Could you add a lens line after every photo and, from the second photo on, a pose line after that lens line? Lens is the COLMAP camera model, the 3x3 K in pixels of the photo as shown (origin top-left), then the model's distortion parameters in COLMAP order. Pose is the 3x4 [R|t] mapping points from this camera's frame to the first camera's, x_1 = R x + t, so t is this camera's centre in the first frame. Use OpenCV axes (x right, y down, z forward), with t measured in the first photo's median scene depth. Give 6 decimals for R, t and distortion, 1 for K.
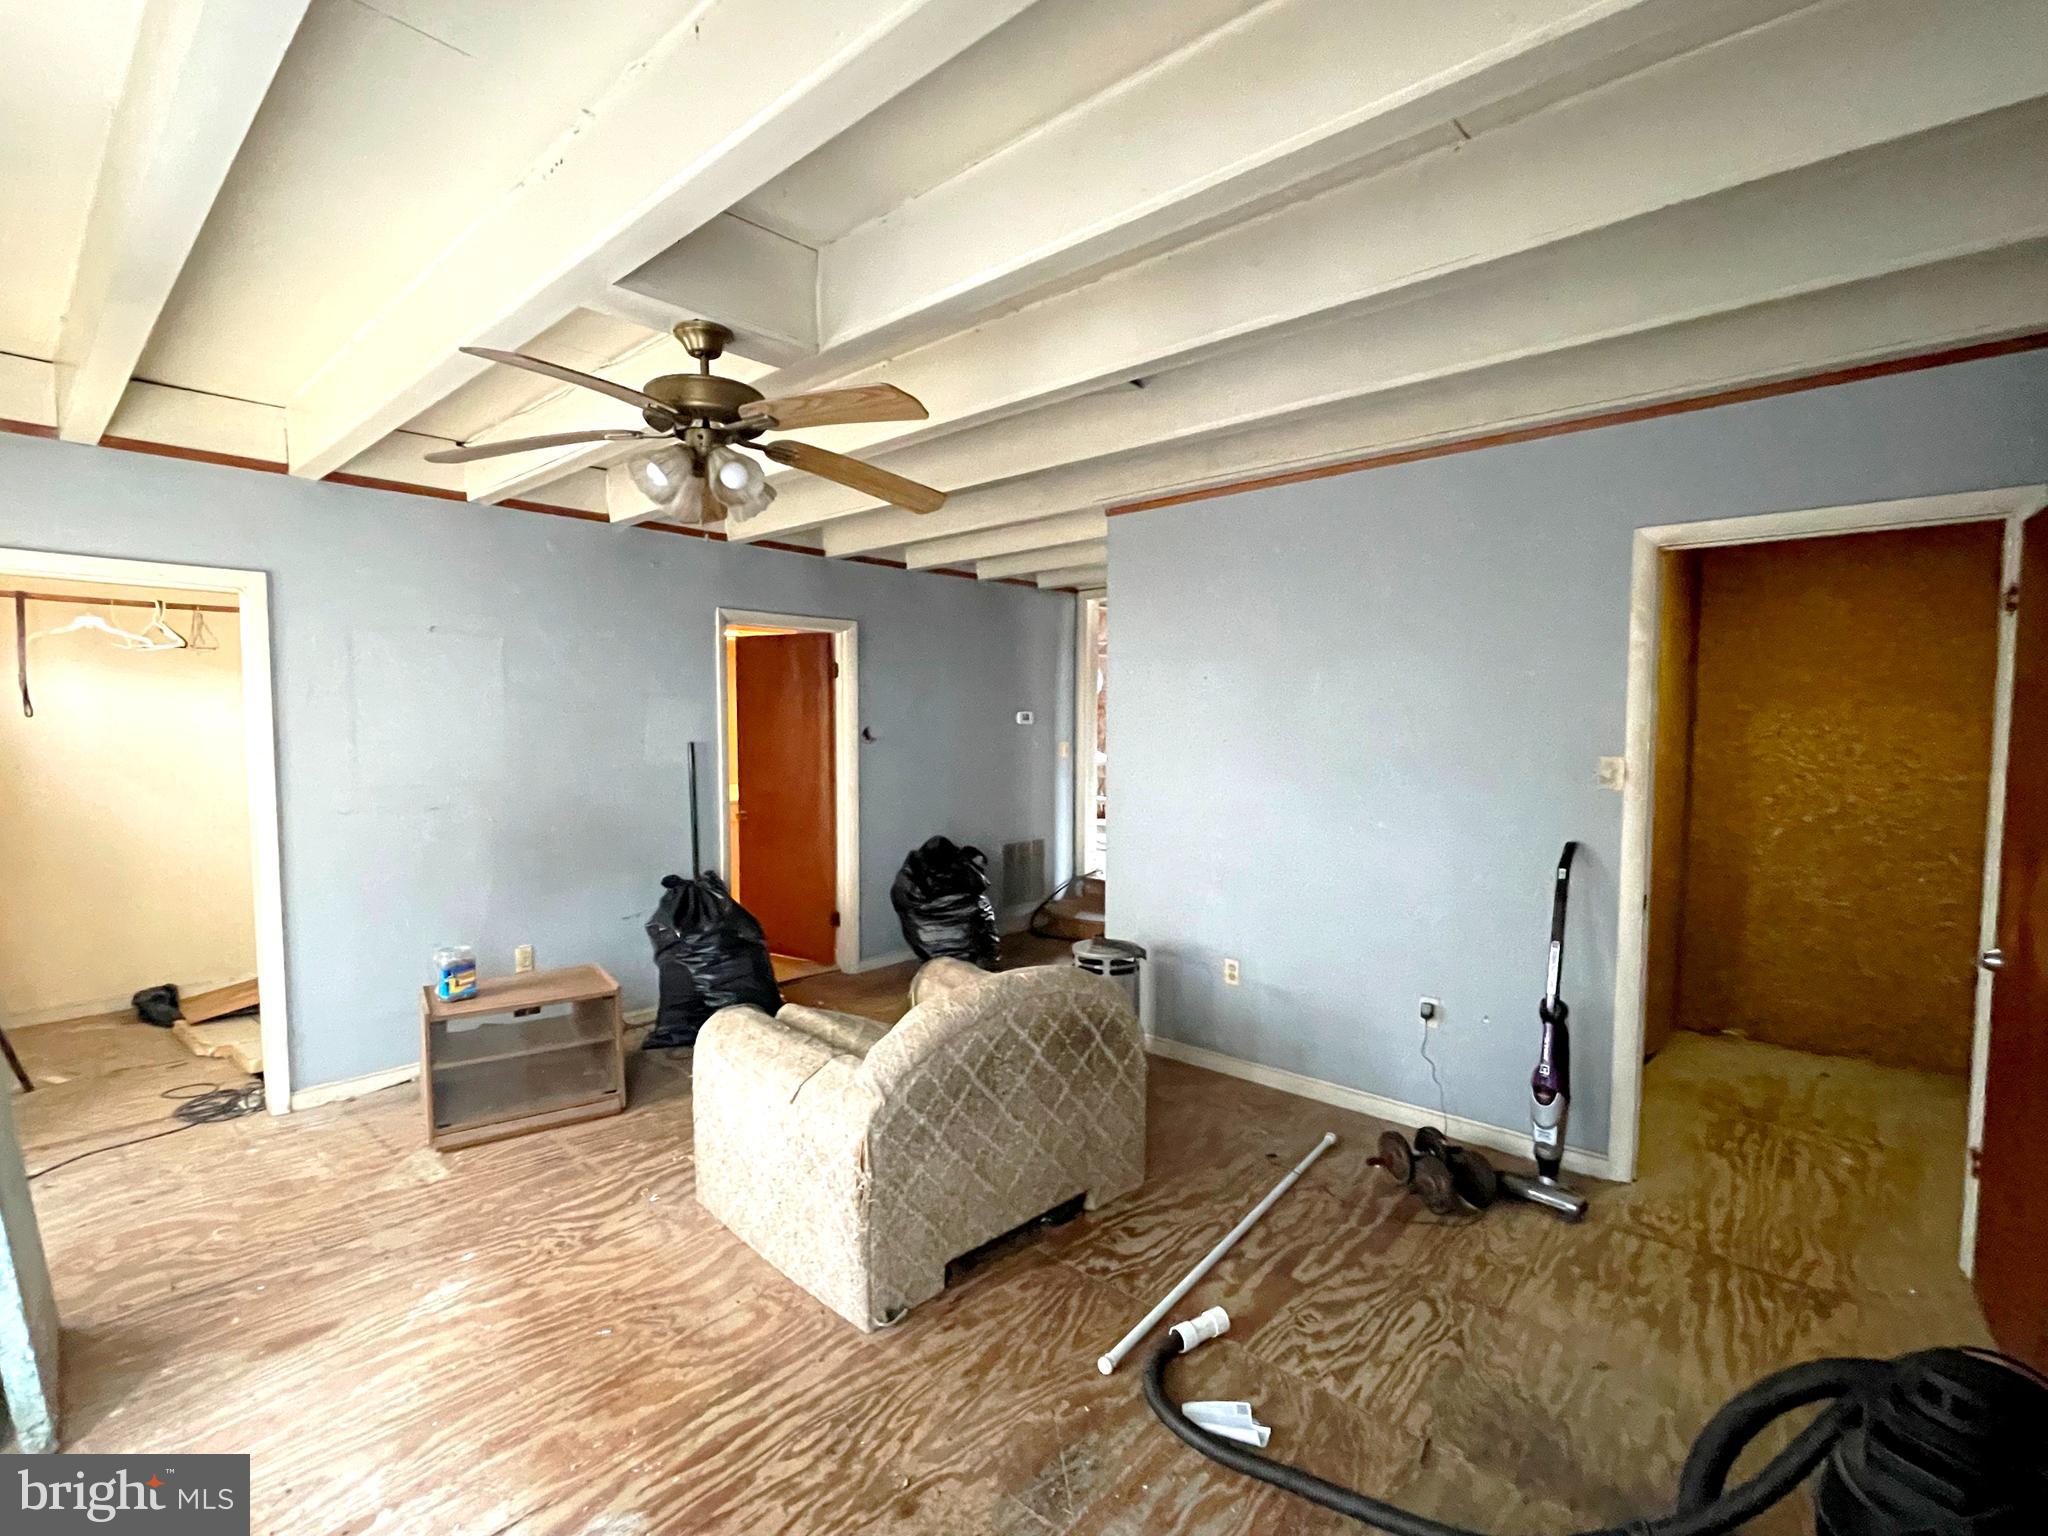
lens RADIAL K [[976.6, 0, 1018.7], [0, 976.6, 764.4], [0, 0, 1]] dist [0.002968, 0.000045]
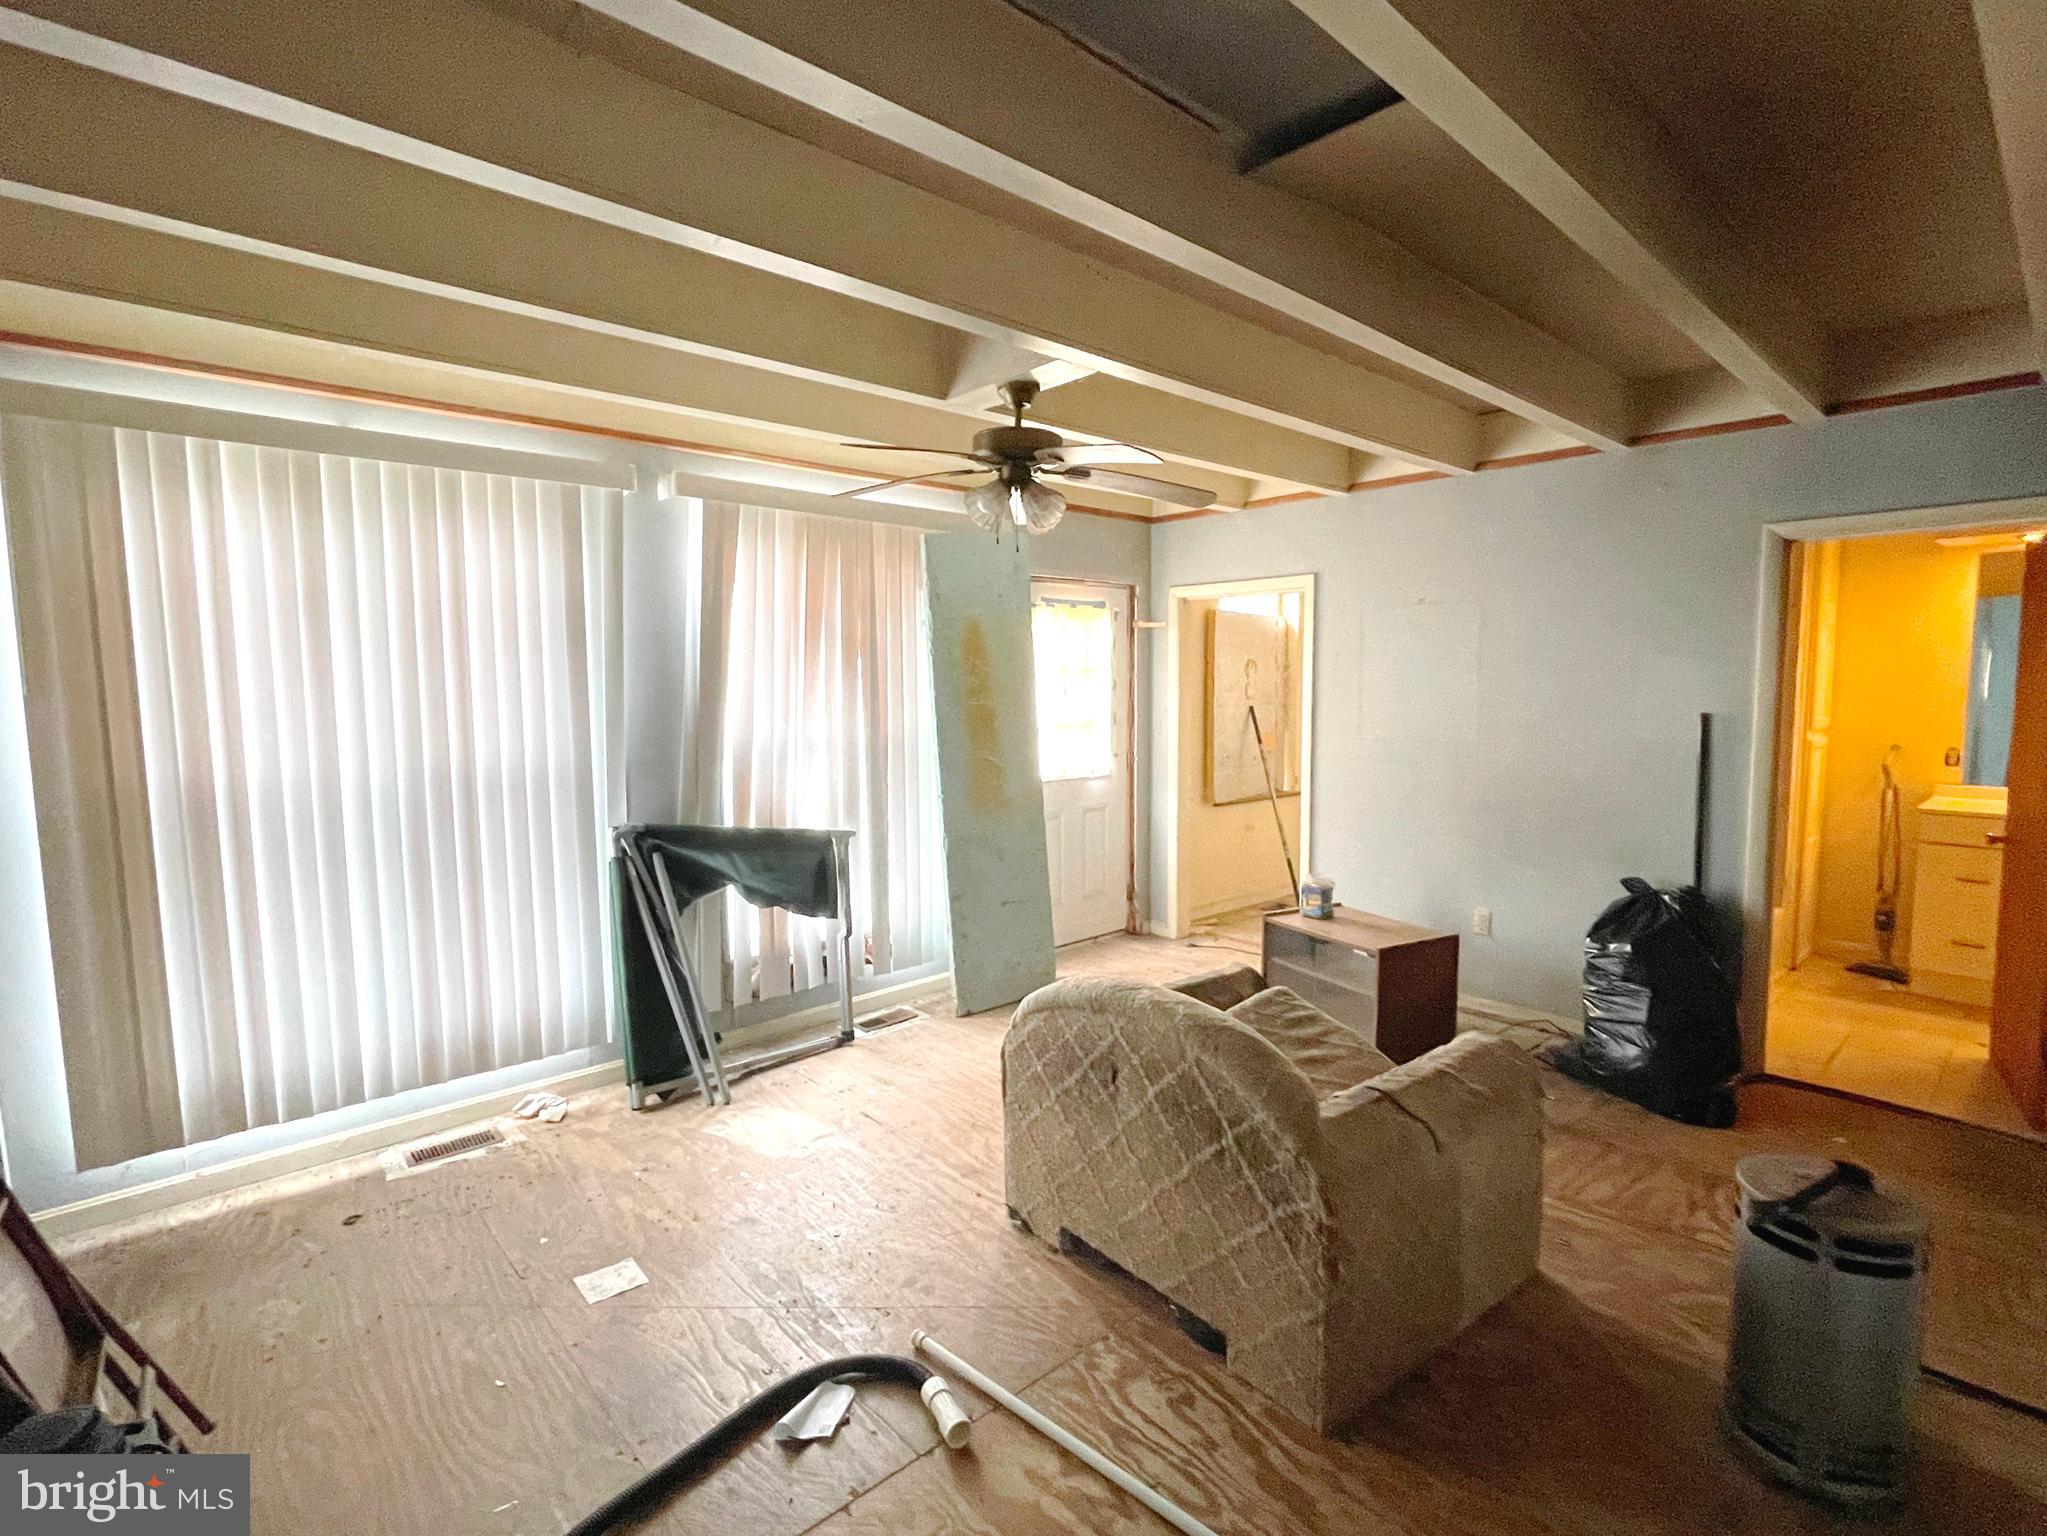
lens RADIAL K [[976.1, 0, 1018.2], [0, 976.1, 764.4], [0, 0, 1]] dist [0.002968, 0.000045]
pose [[-0.095183, 0.092821, -0.991123, 0.828174], [-0.046851, 0.994122, 0.097601, -0.059293], [0.994357, 0.055726, -0.090274, 0.946988]]
